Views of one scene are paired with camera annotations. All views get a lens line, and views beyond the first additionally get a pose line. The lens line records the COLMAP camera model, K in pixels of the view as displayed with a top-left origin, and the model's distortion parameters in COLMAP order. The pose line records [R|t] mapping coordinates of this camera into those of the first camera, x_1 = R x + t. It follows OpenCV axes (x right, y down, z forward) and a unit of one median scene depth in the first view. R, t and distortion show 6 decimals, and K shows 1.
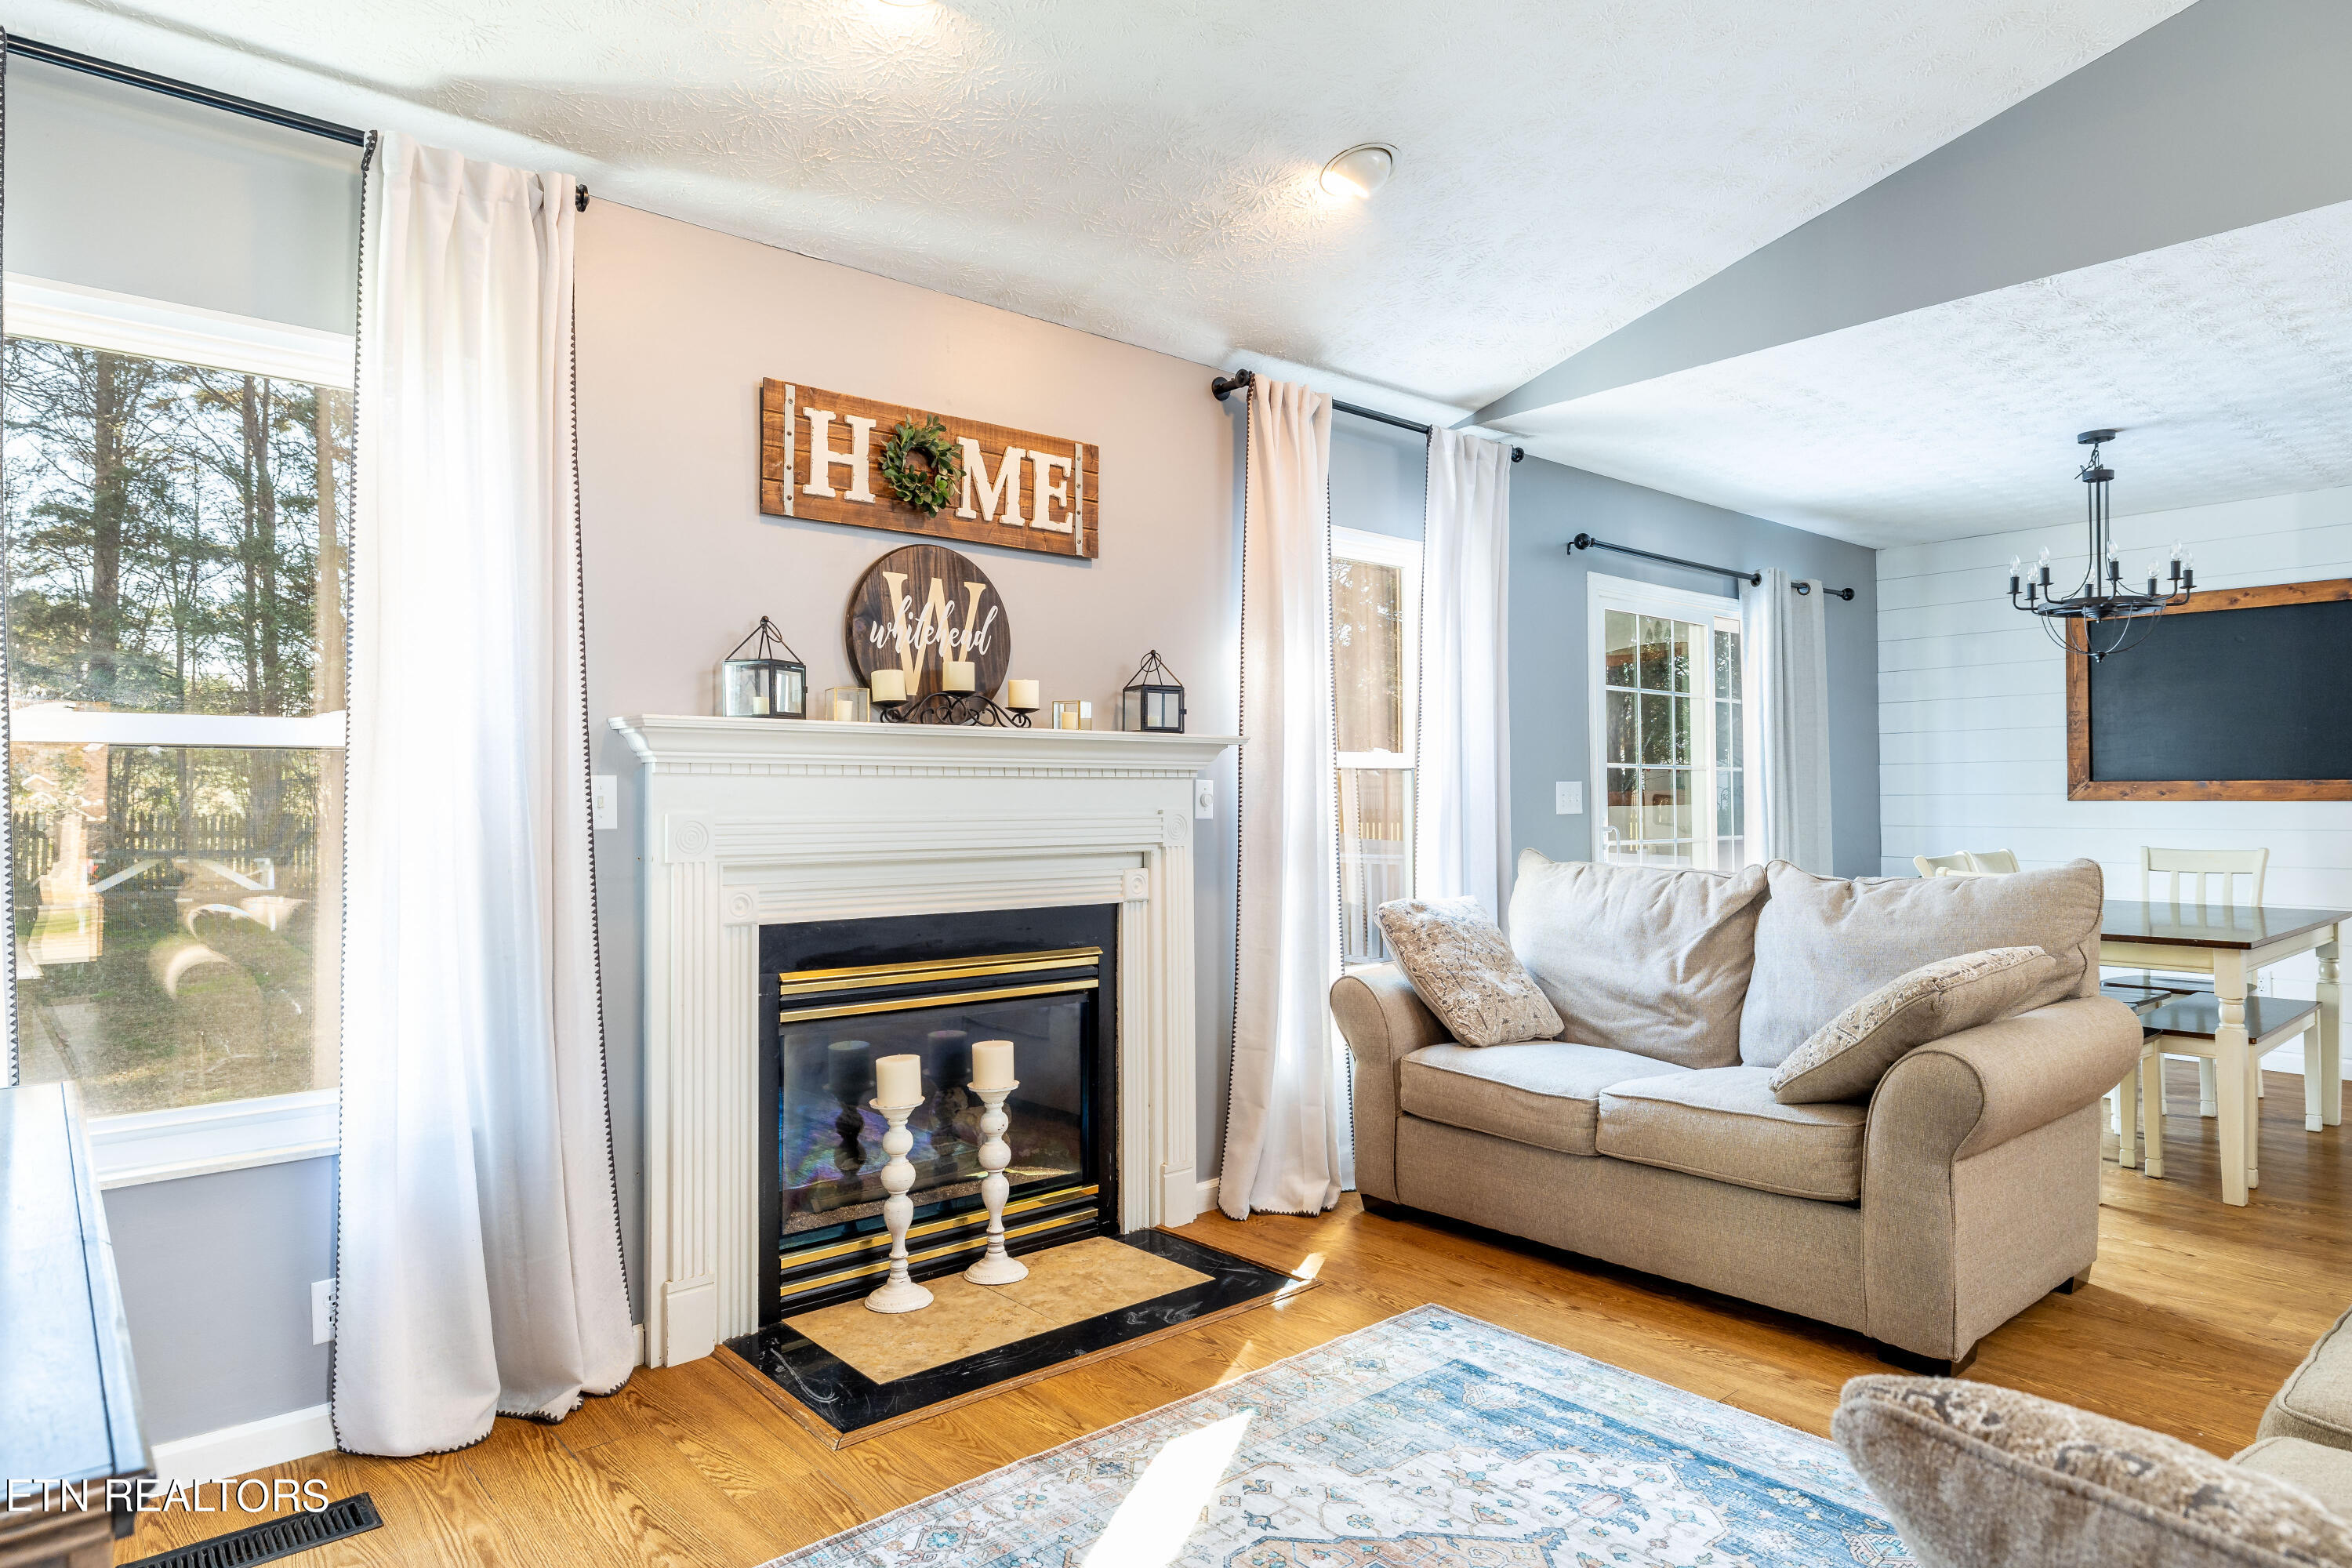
lens RADIAL K [[1344.4, 0, 1167.5], [0, 1344.4, 777.9], [0, 0, 1]] dist [-0.001632, 0.001852]
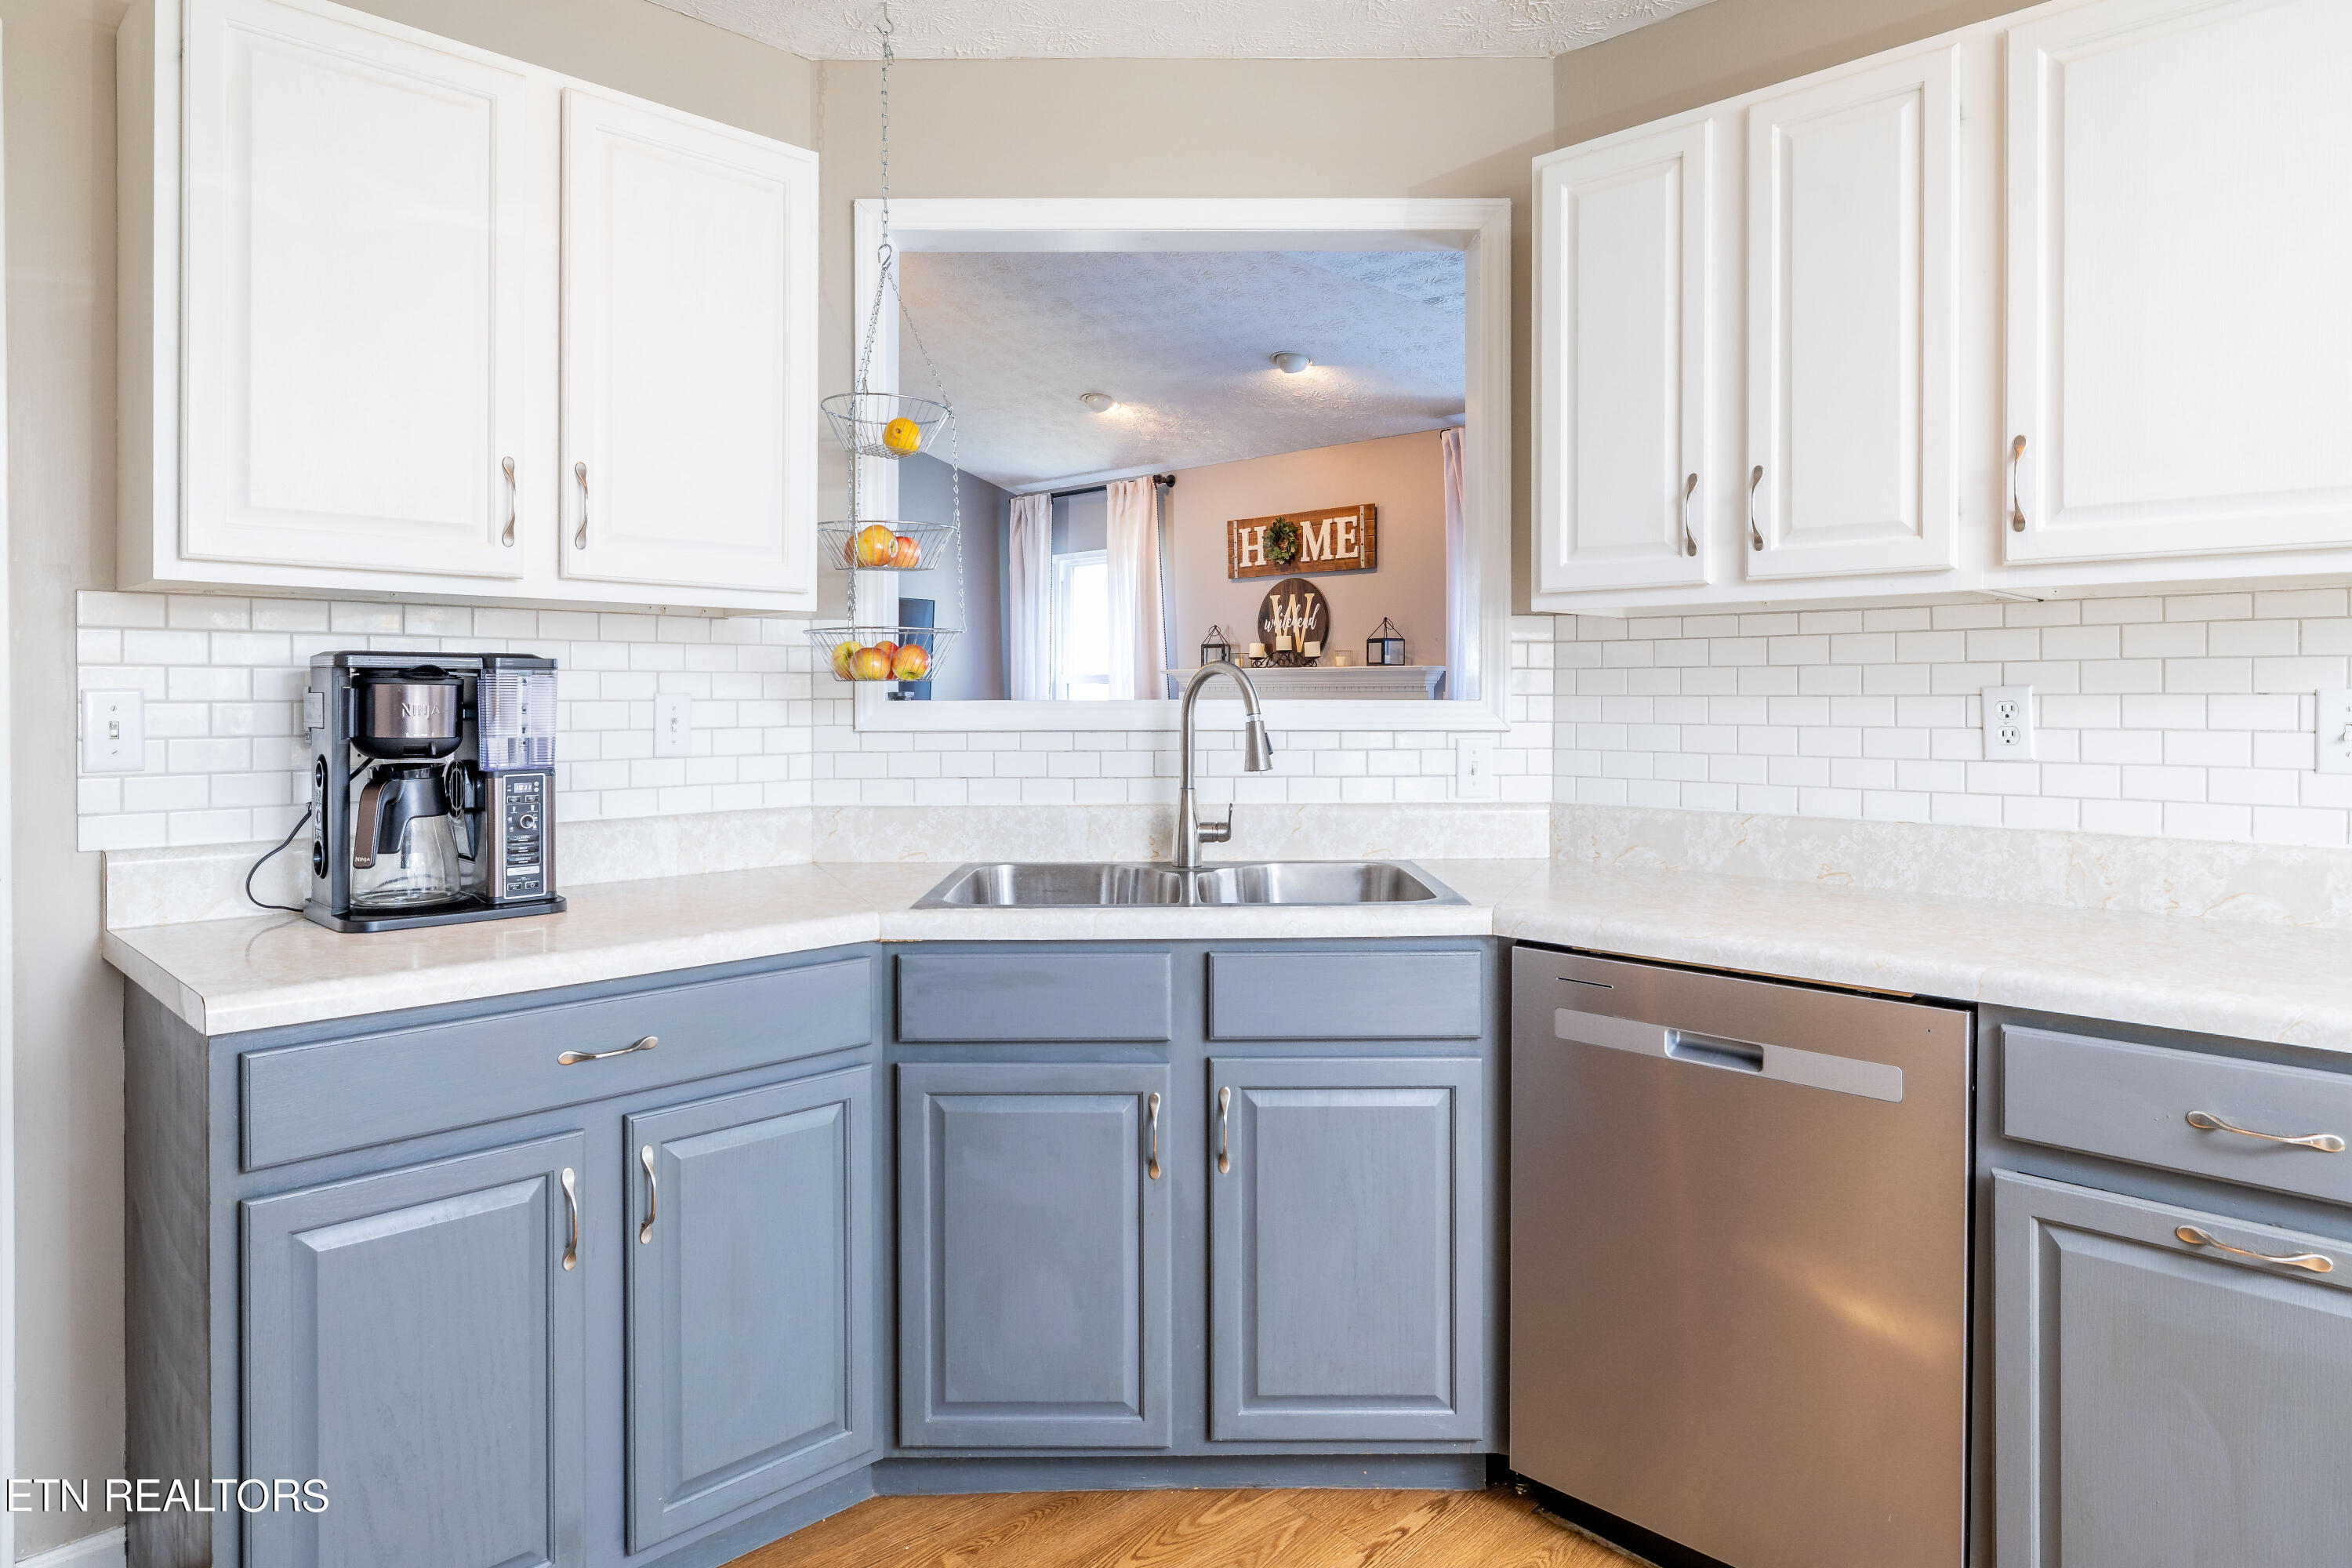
lens RADIAL K [[1410.5, 0, 1158.6], [0, 1410.5, 708.8], [0, 0, 1]] dist [0.003299, -0.002727]
pose [[0.075301, 0.016624, -0.997022, 1.952617], [0.014922, 0.999730, 0.017796, -0.015839], [0.997049, -0.016217, 0.075033, 0.632137]]
